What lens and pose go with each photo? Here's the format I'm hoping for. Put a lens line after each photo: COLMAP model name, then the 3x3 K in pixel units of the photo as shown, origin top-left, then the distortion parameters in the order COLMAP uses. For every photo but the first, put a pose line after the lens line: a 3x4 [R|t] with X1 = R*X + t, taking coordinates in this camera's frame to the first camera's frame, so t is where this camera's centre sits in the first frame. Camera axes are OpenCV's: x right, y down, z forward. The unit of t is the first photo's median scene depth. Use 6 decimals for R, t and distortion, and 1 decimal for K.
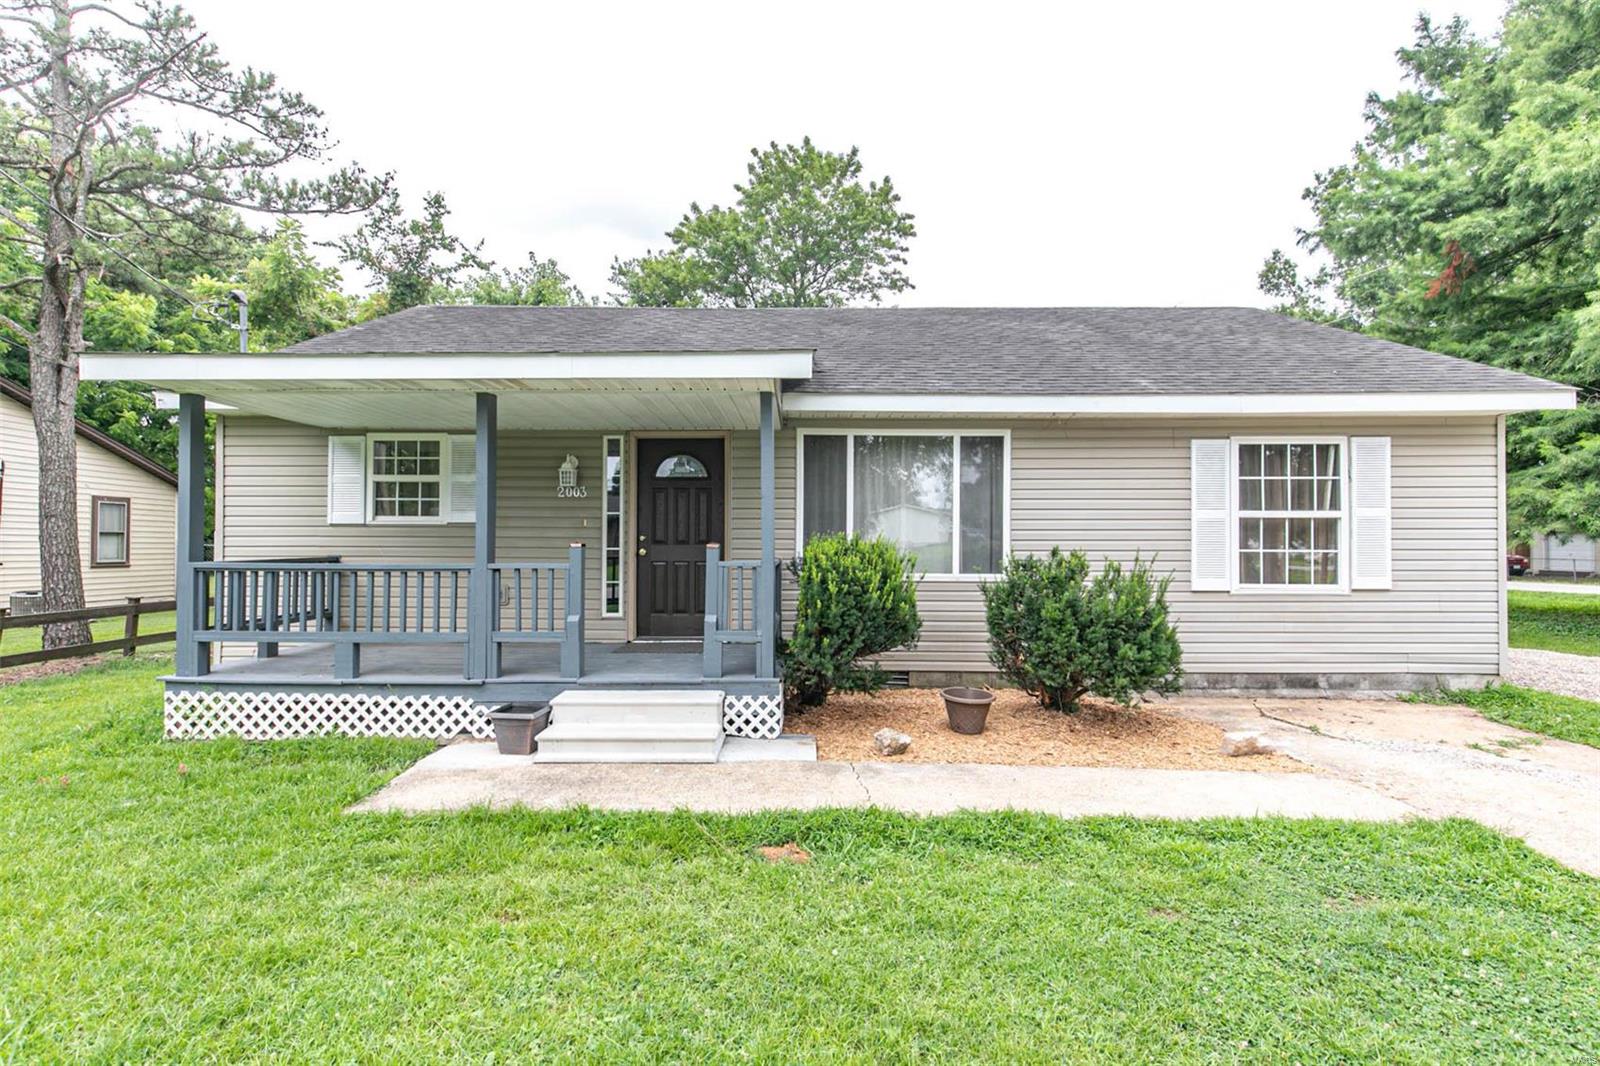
lens RADIAL K [[737.7, 0, 800.4], [0, 737.7, 546.0], [0, 0, 1]] dist [0.002274, 0.000873]
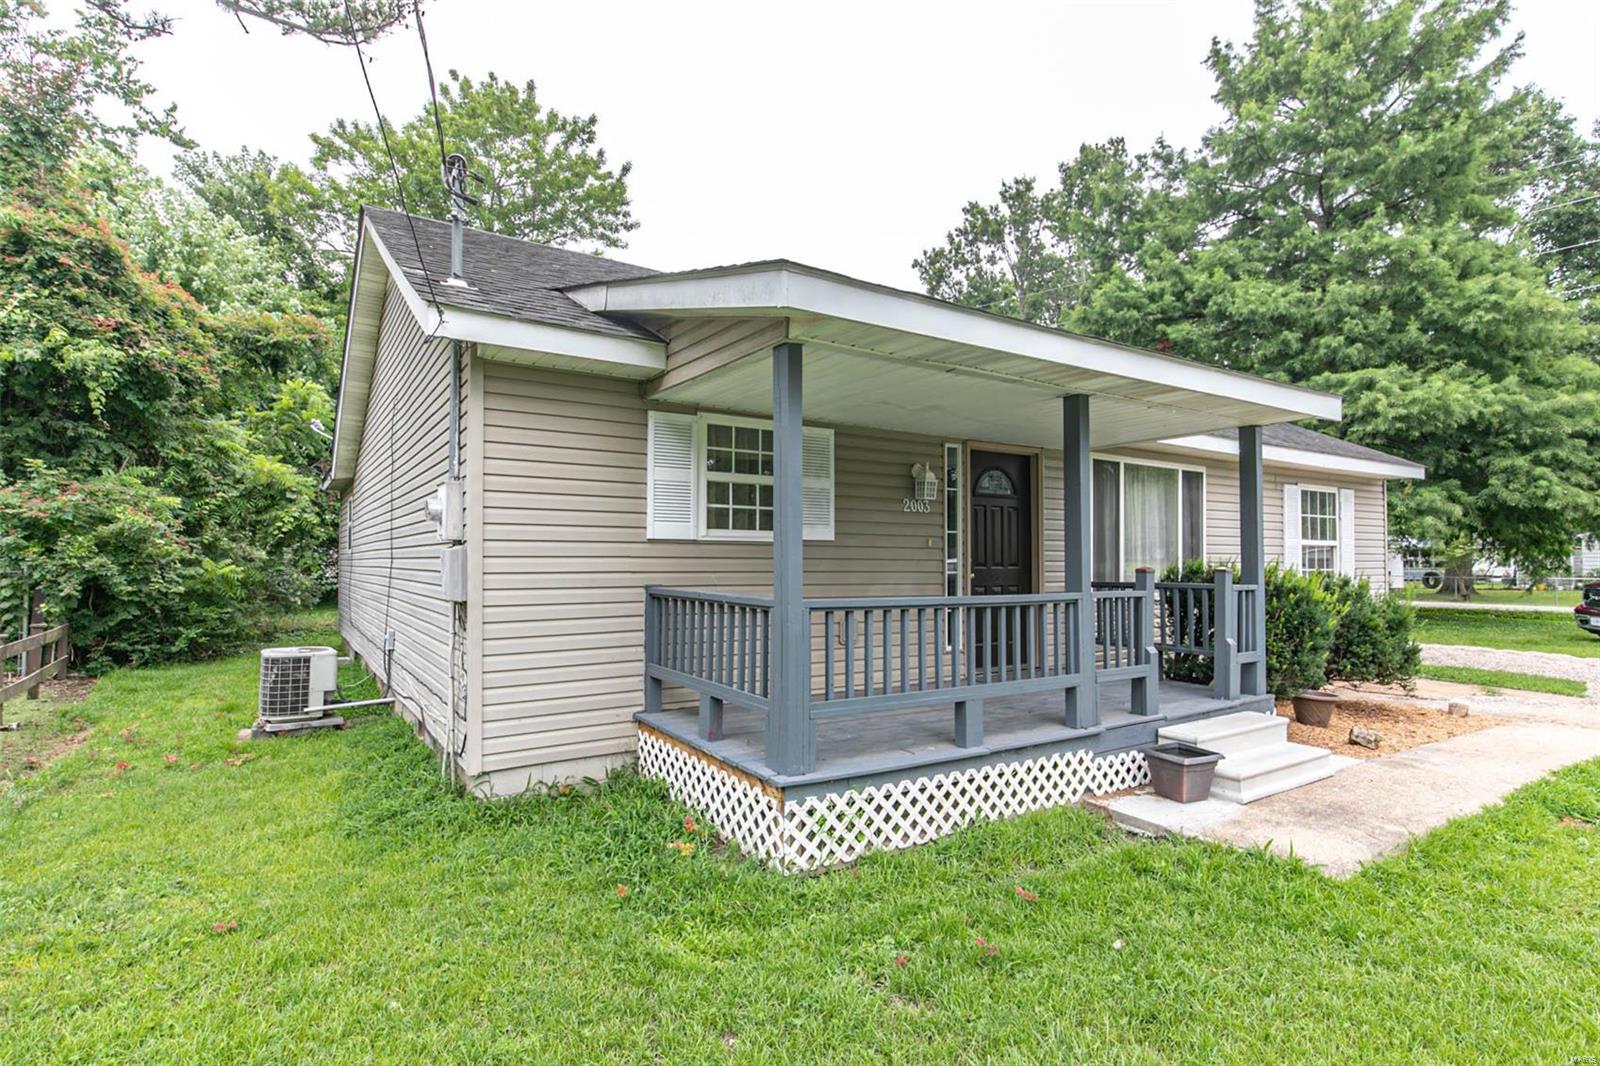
lens RADIAL K [[788.5, 0, 798.7], [0, 788.5, 554.5], [0, 0, 1]] dist [-0.013320, -0.000439]
pose [[0.837938, 0.004839, 0.545744, -0.924107], [0.000077, 0.999960, -0.008985, -0.009247], [-0.545766, 0.007571, 0.837903, 0.316121]]
